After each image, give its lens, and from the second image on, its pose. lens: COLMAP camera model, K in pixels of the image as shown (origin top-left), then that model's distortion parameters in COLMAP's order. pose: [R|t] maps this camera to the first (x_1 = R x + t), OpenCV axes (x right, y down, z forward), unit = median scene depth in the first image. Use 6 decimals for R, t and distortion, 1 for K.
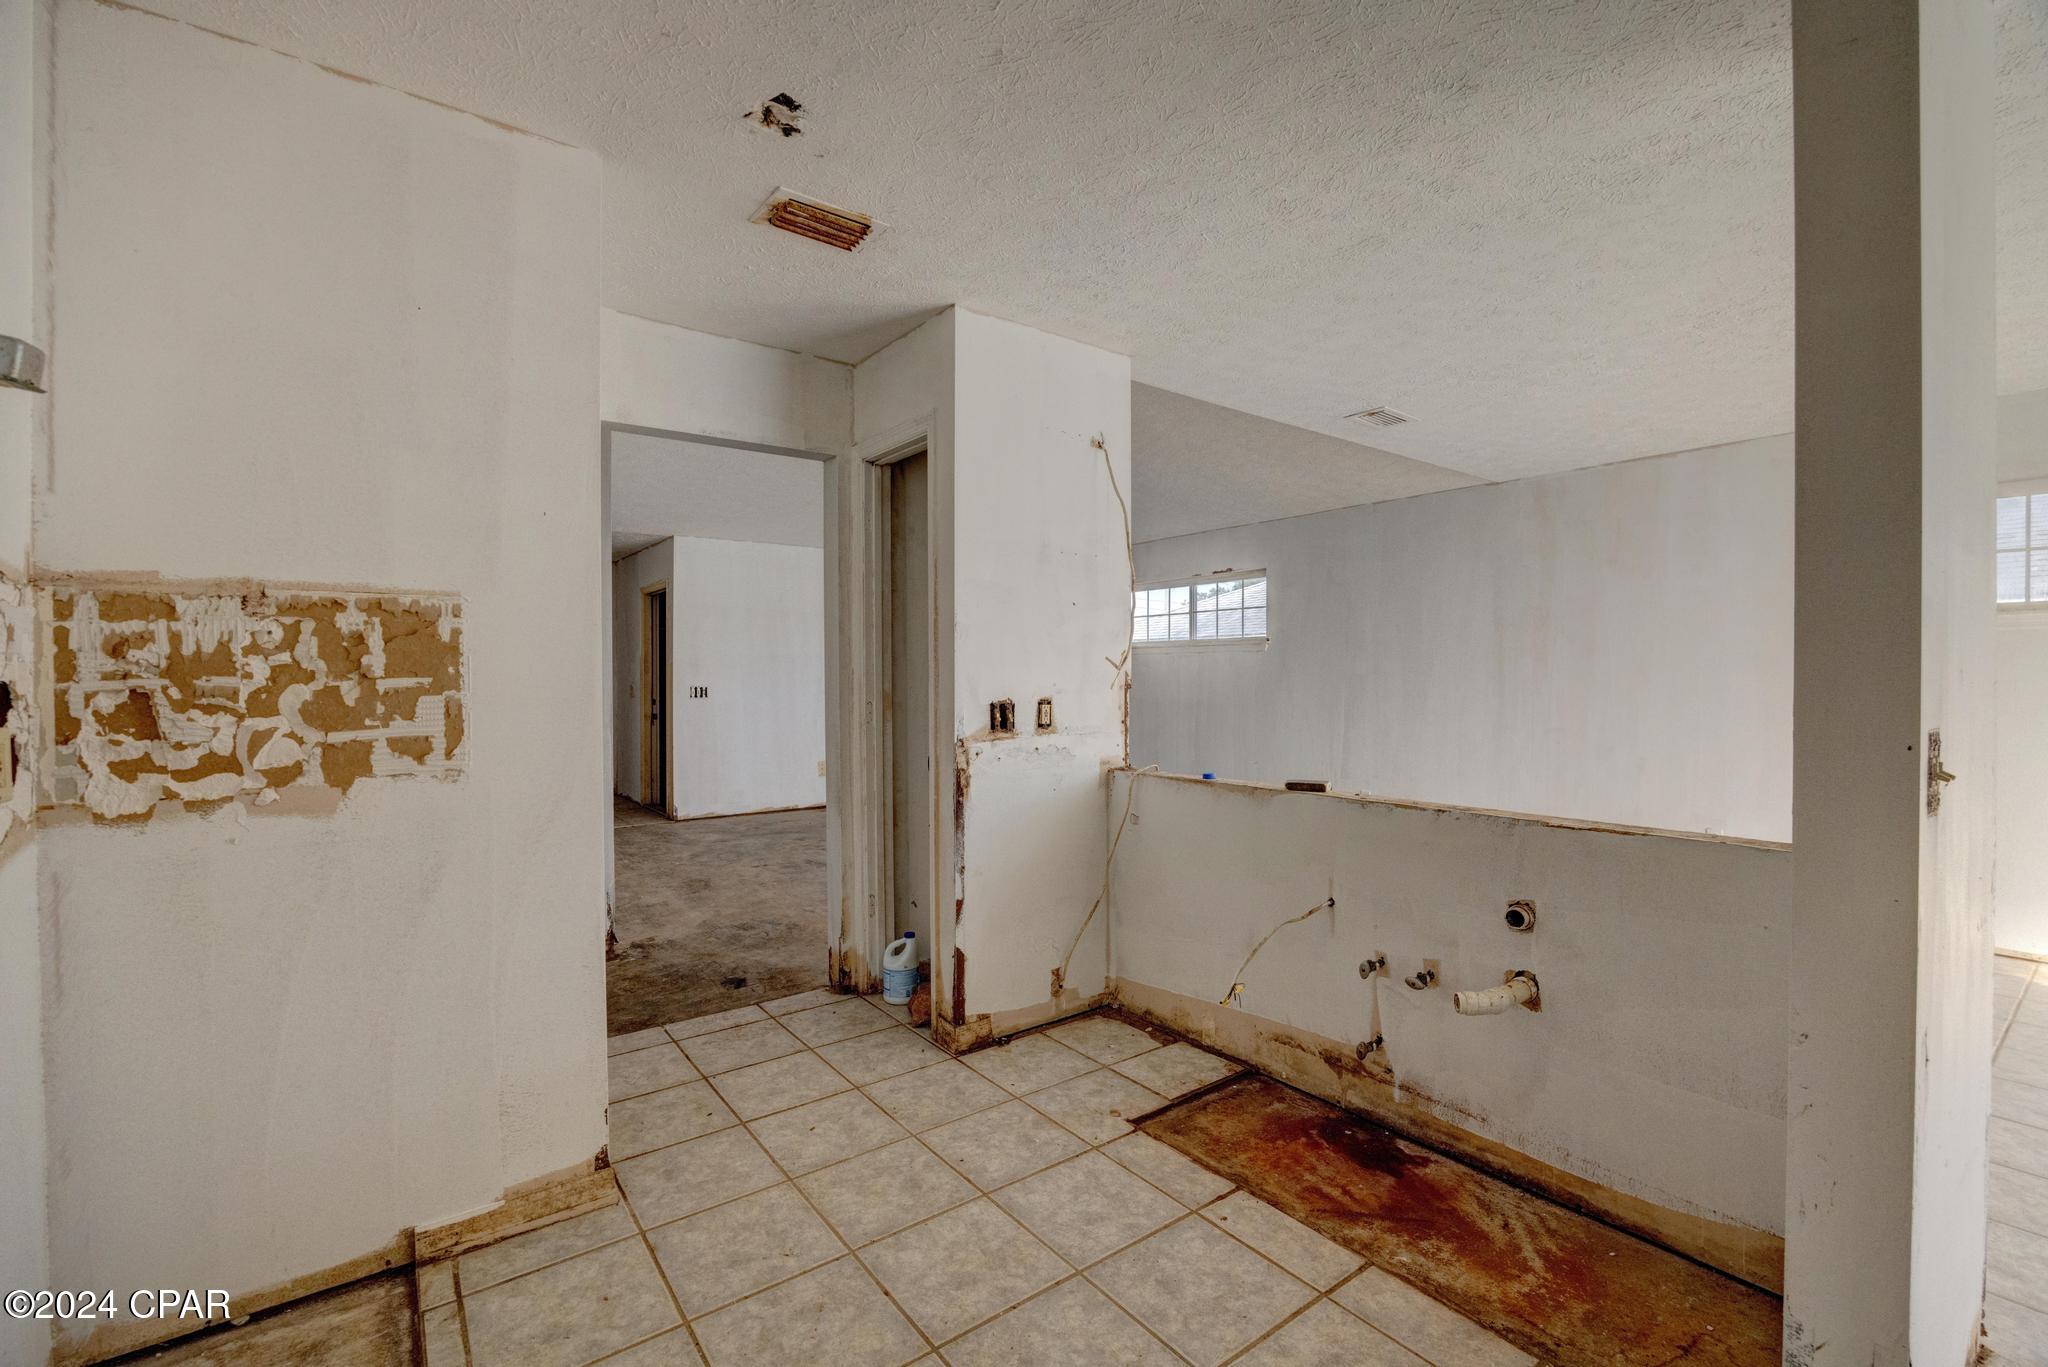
lens RADIAL K [[885.3, 0, 1041.1], [0, 885.3, 681.0], [0, 0, 1]] dist [0.001637, 0.000009]
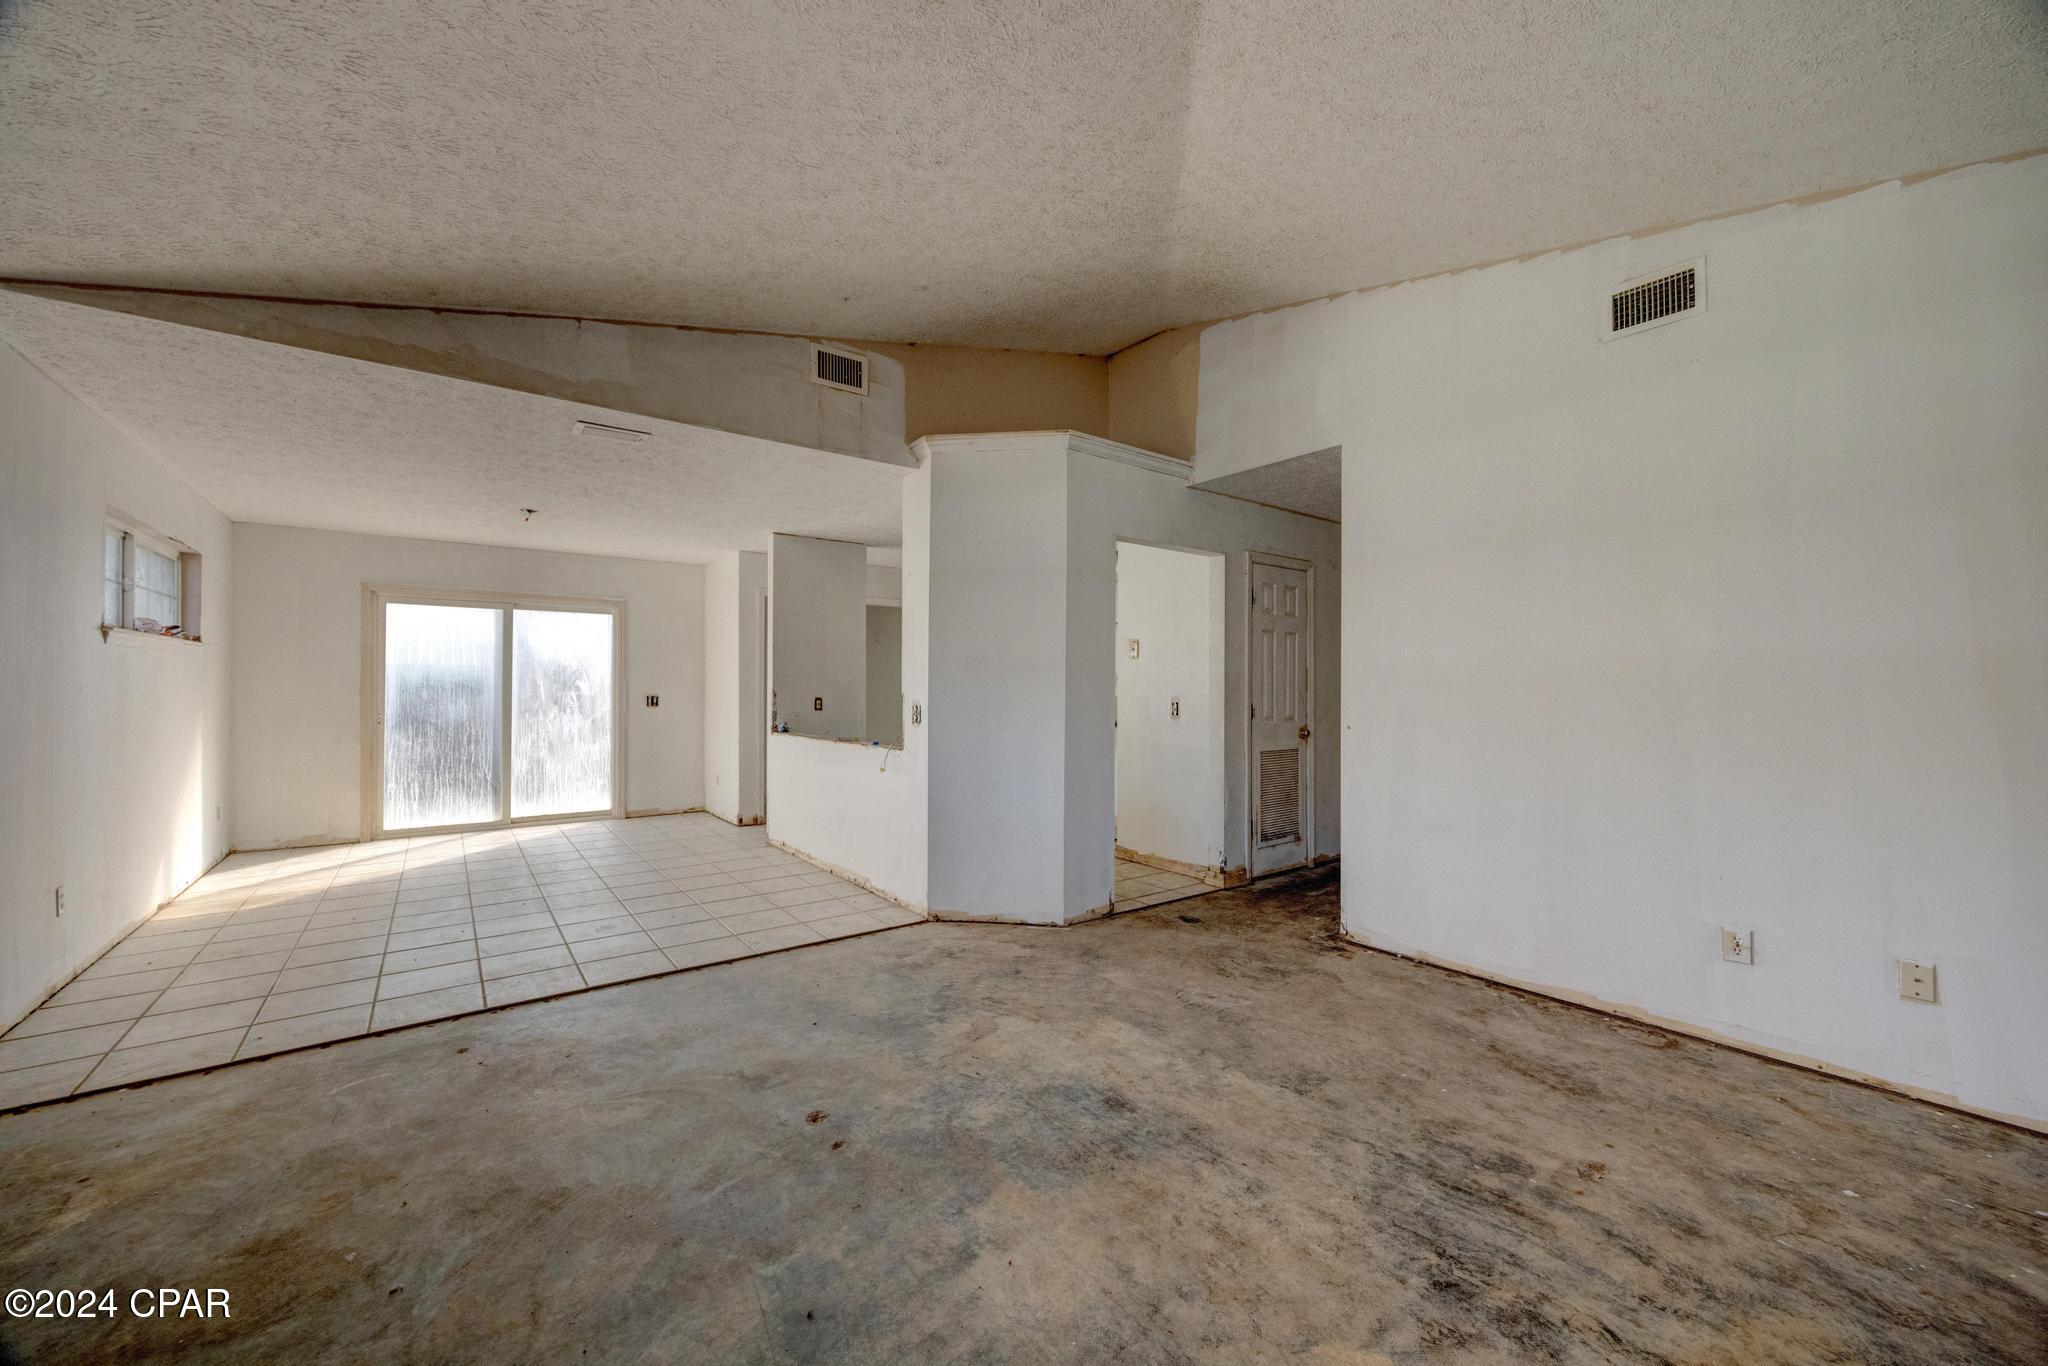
lens RADIAL K [[776.5, 0, 1032.9], [0, 776.5, 685.9], [0, 0, 1]] dist [-0.005134, 0.000761]
pose [[-0.999987, -0.000201, 0.005104, -0.131850], [-0.000196, 1.000000, 0.000959, -0.011369], [-0.005104, 0.000958, -0.999987, 2.429908]]
